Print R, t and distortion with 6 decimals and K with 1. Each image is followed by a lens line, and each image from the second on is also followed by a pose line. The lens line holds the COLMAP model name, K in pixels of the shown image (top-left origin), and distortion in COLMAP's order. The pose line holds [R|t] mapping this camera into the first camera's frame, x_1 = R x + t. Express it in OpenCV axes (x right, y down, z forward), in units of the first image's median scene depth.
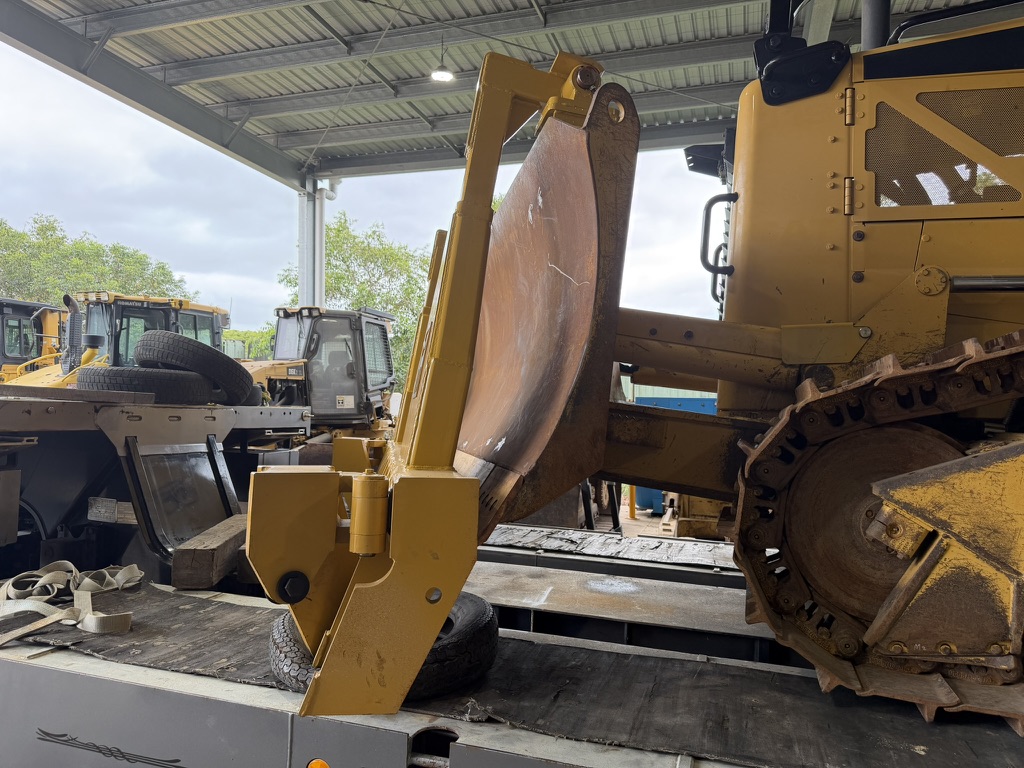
lens RADIAL K [[741.2, 0, 512.0], [0, 741.2, 384.0], [0, 0, 1]] dist [-0.006475, -0.004019]
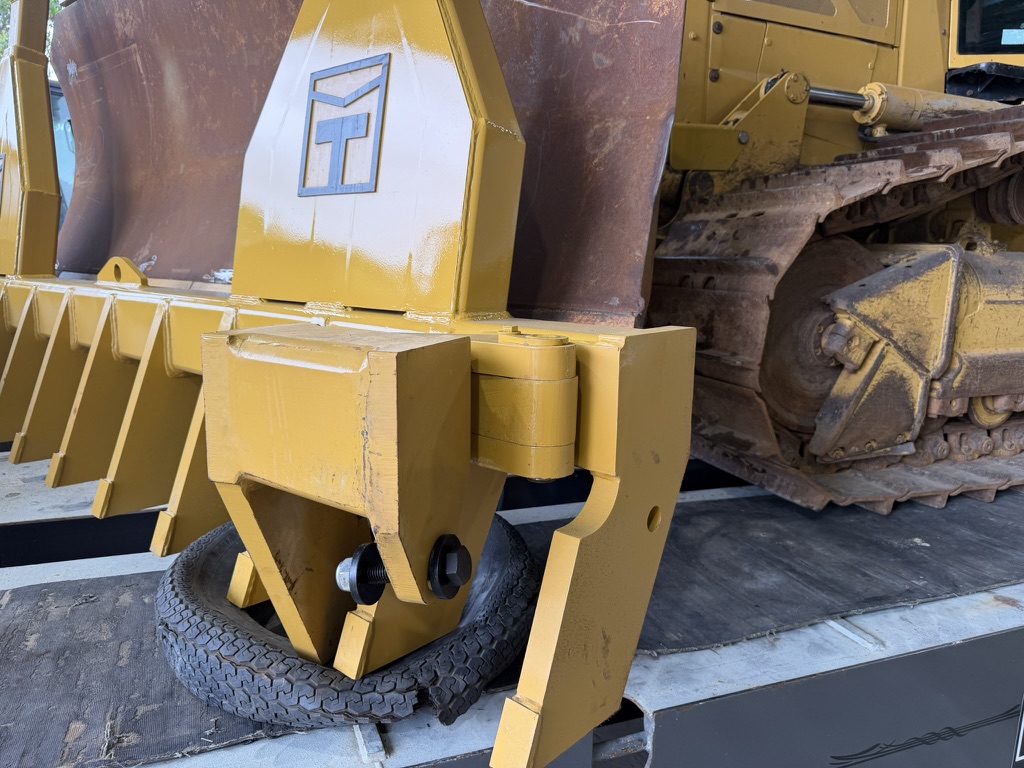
lens RADIAL K [[741.2, 0, 512.0], [0, 741.2, 384.0], [0, 0, 1]] dist [-0.006475, -0.004019]
pose [[0.778875, -0.129905, 0.613578, -0.473240], [-0.021814, 0.972111, 0.233503, 0.027217], [-0.626799, -0.195255, 0.754320, 0.524109]]
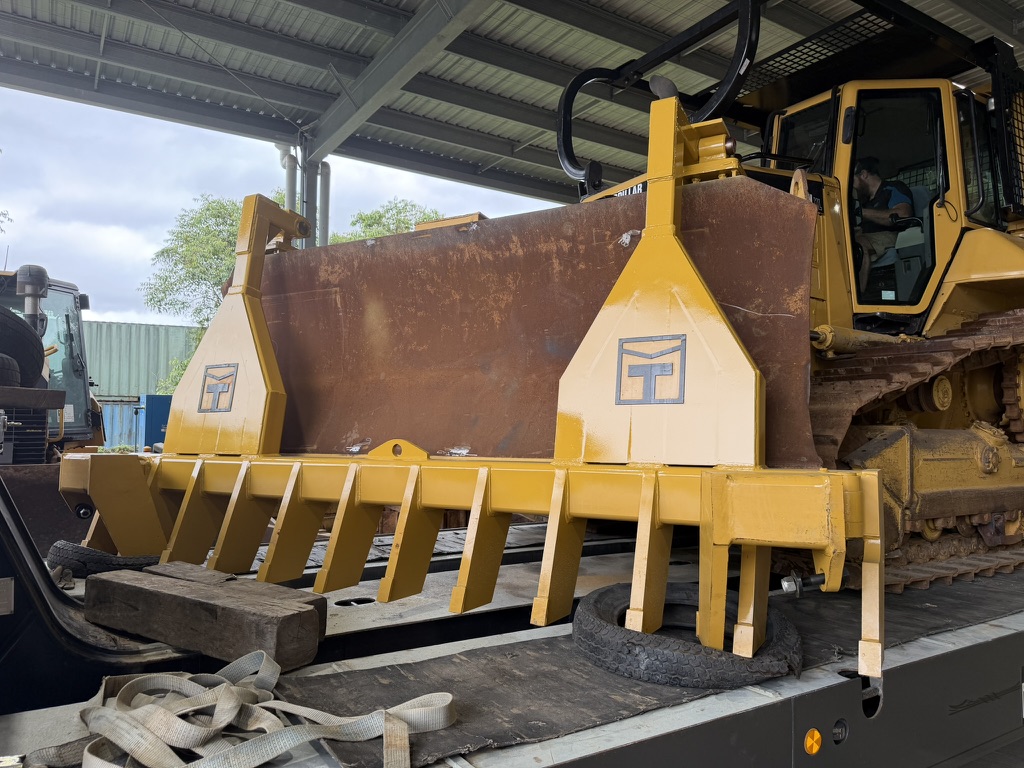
lens RADIAL K [[736.6, 0, 496.6], [0, 736.6, 382.0], [0, 0, 1]] dist [-0.007055, -0.007118]
pose [[0.646601, 0.020103, 0.762563, -1.277240], [-0.022128, 0.999726, -0.007592, -0.002986], [-0.762507, -0.011965, 0.646869, 0.574748]]
